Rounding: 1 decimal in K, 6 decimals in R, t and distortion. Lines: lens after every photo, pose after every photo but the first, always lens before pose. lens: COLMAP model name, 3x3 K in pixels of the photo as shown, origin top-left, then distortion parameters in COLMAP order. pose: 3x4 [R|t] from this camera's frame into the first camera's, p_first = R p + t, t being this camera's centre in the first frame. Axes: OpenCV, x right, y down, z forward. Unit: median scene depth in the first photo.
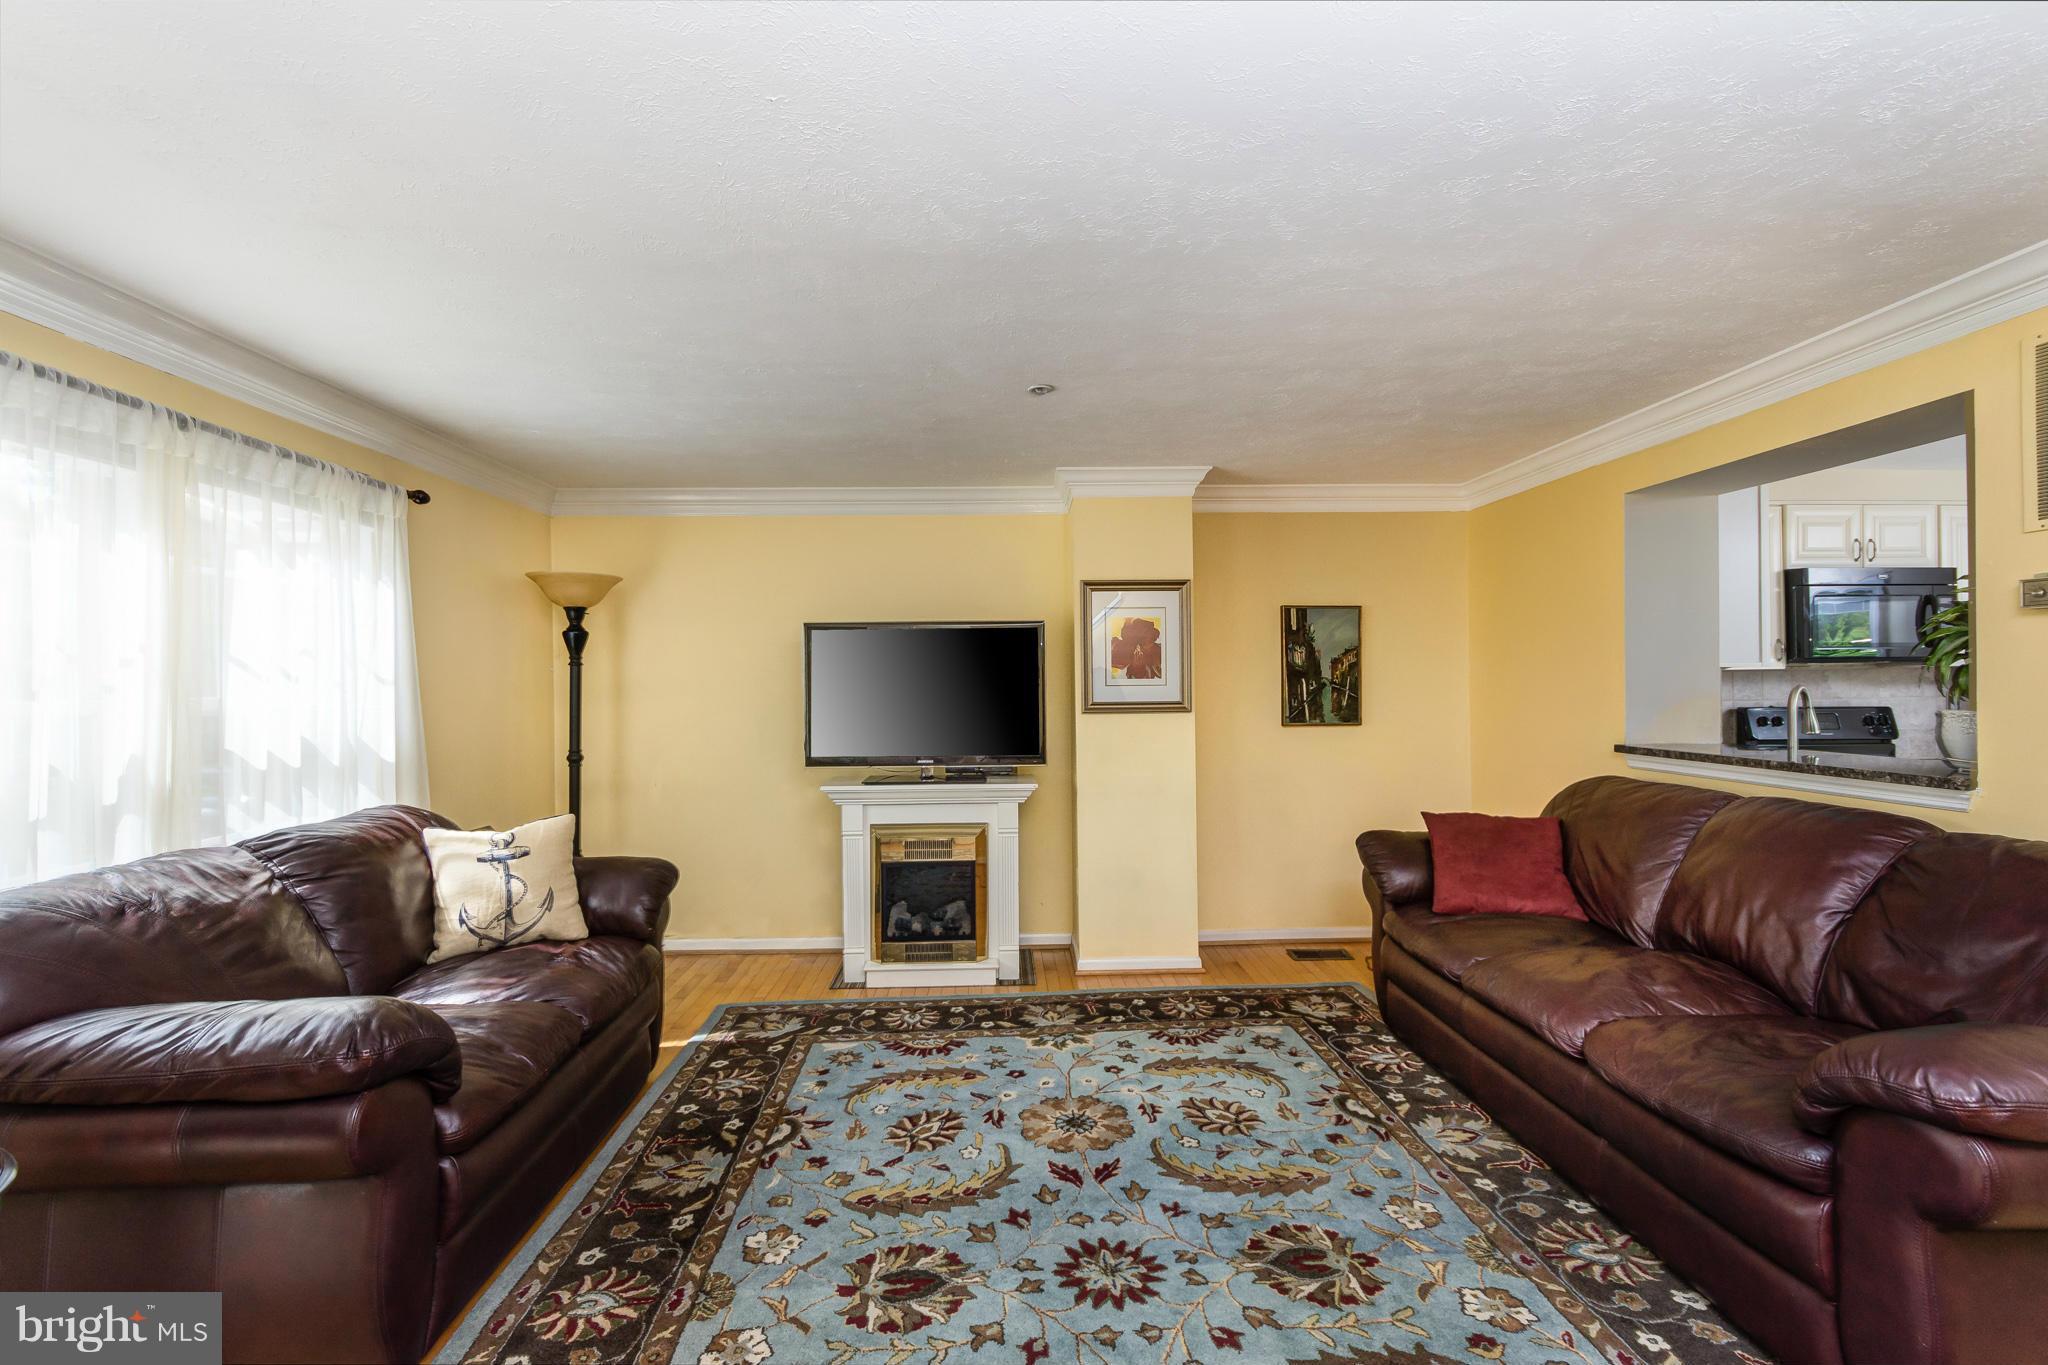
lens RADIAL K [[897.7, 0, 1019.8], [0, 897.7, 680.0], [0, 0, 1]] dist [0.002042, -0.000940]
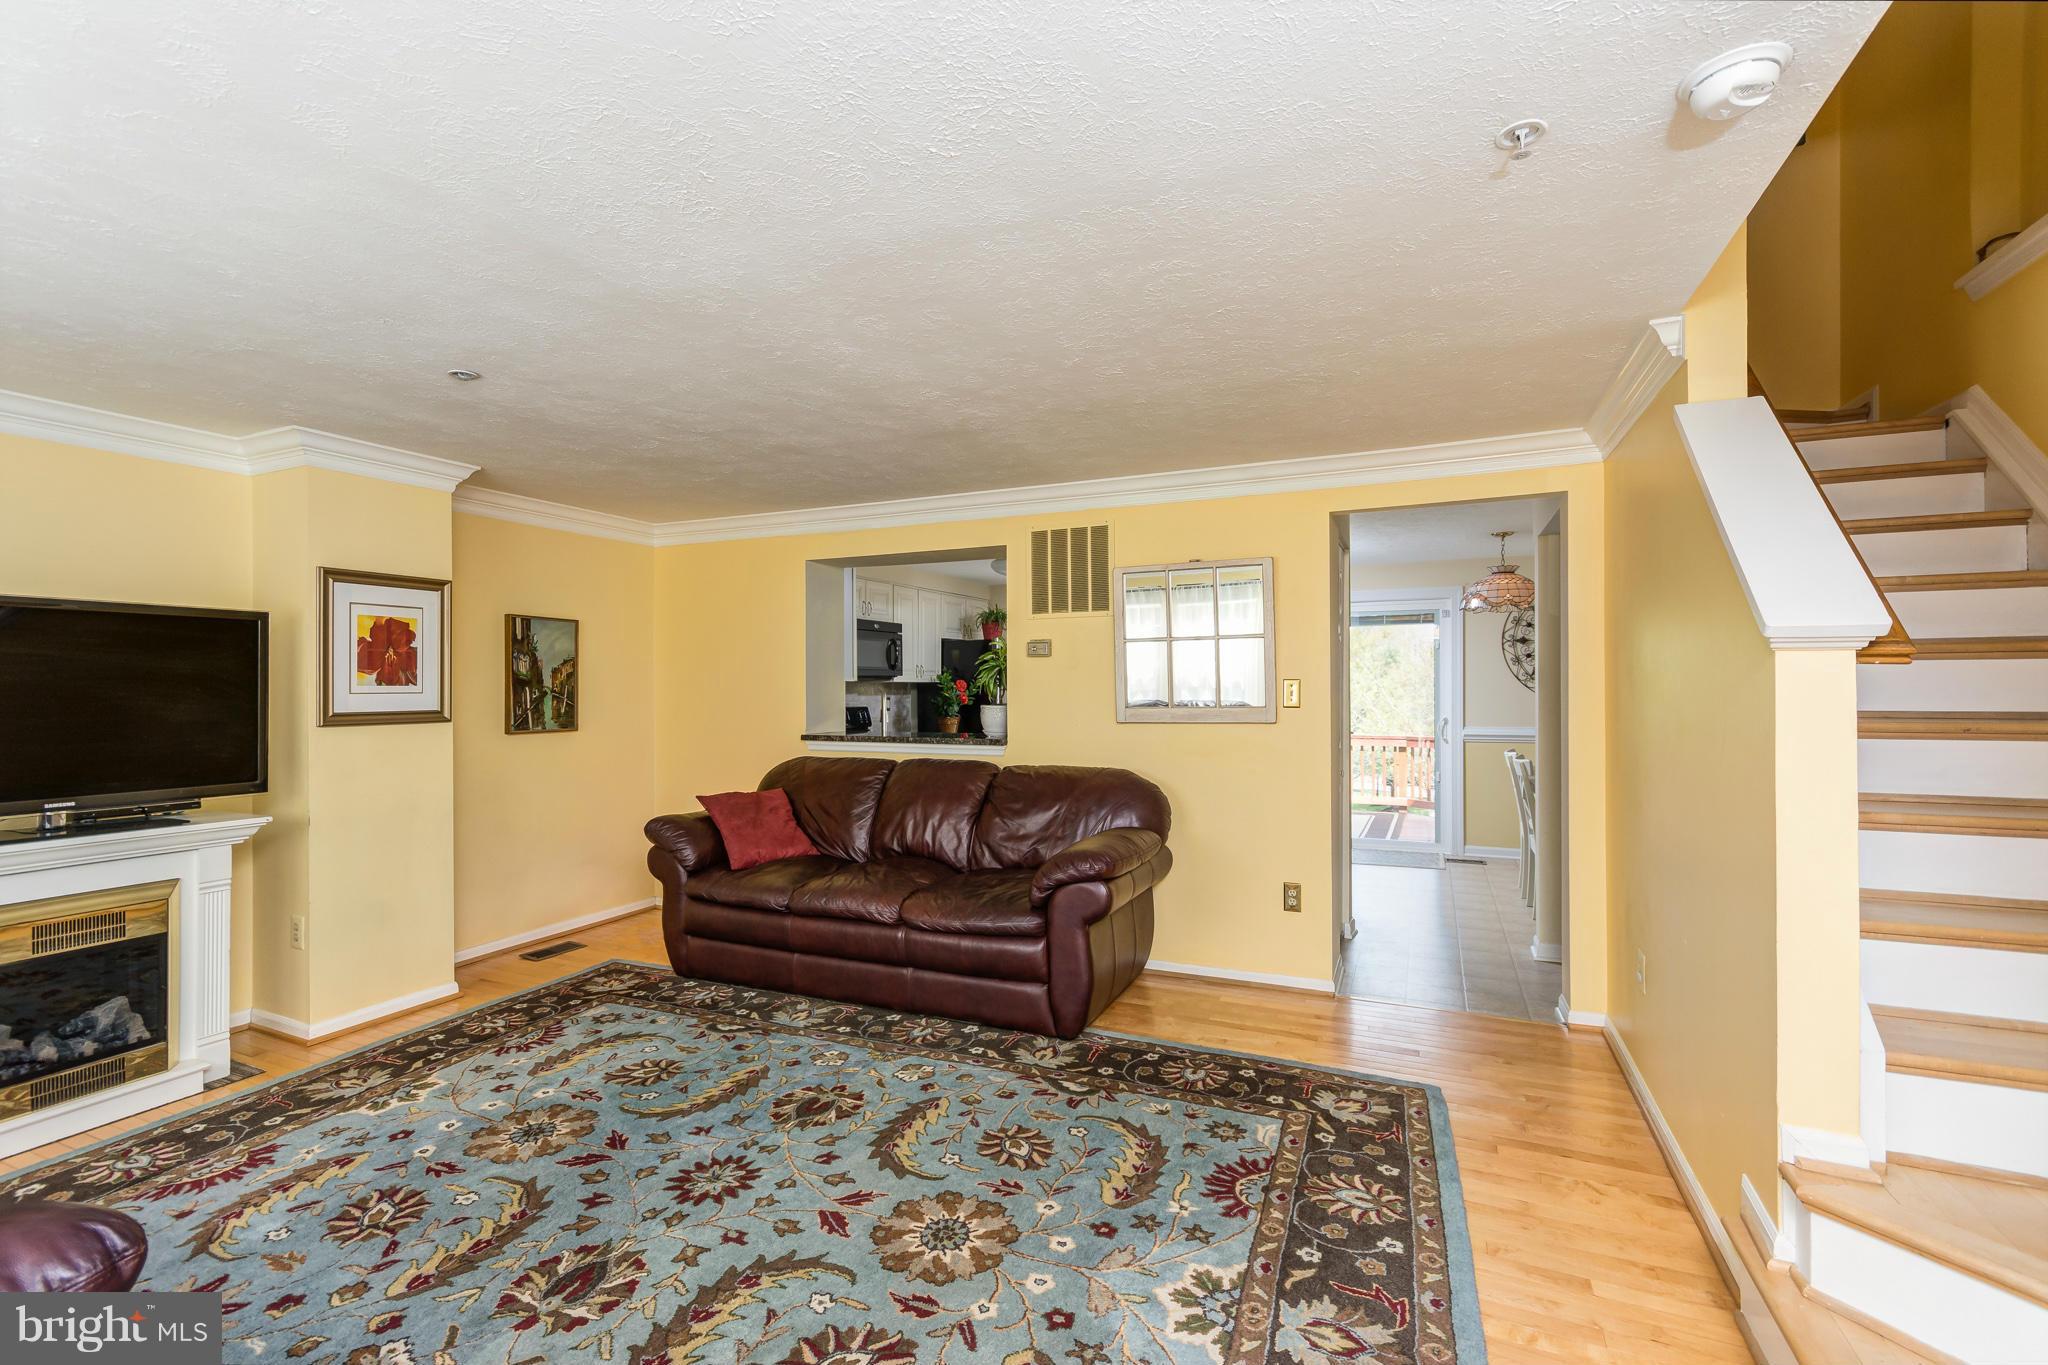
lens RADIAL K [[897.7, 0, 1031.5], [0, 897.7, 688.9], [0, 0, 1]] dist [0.002042, -0.000940]
pose [[0.428007, 0.006026, 0.903755, -0.497664], [-0.004601, 0.999979, -0.004488, 0.003519], [-0.903764, -0.002238, 0.428026, 0.063442]]
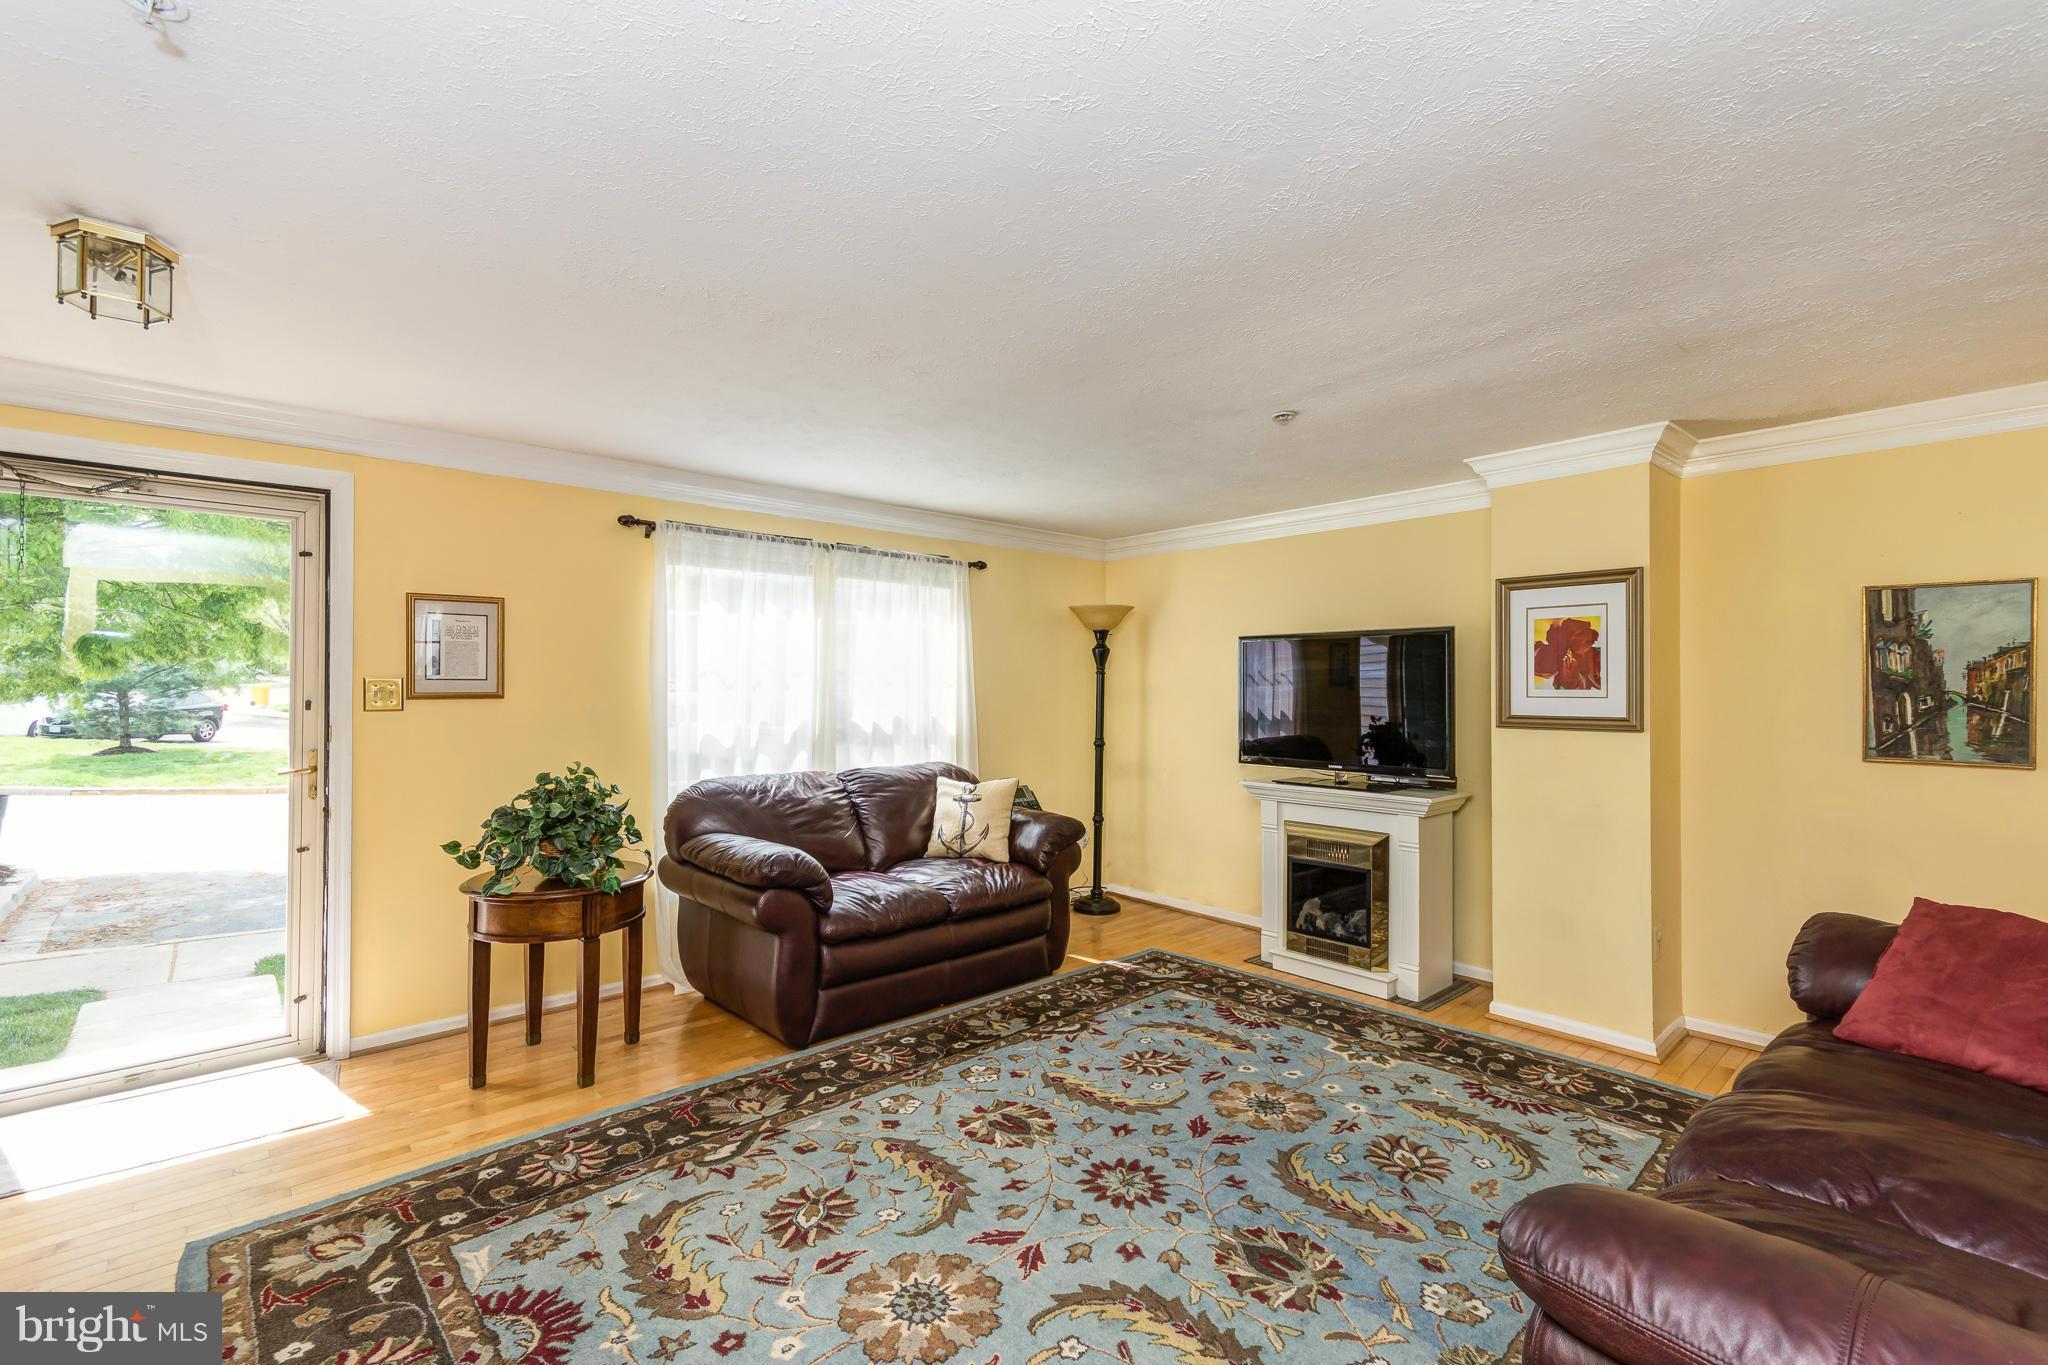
lens RADIAL K [[897.7, 0, 1015.1], [0, 897.7, 681.2], [0, 0, 1]] dist [0.002042, -0.000940]
pose [[0.632895, 0.006255, -0.774212, 0.572352], [-0.009205, 0.999957, 0.000554, -0.006199], [0.774183, 0.006776, 0.632926, 0.075731]]
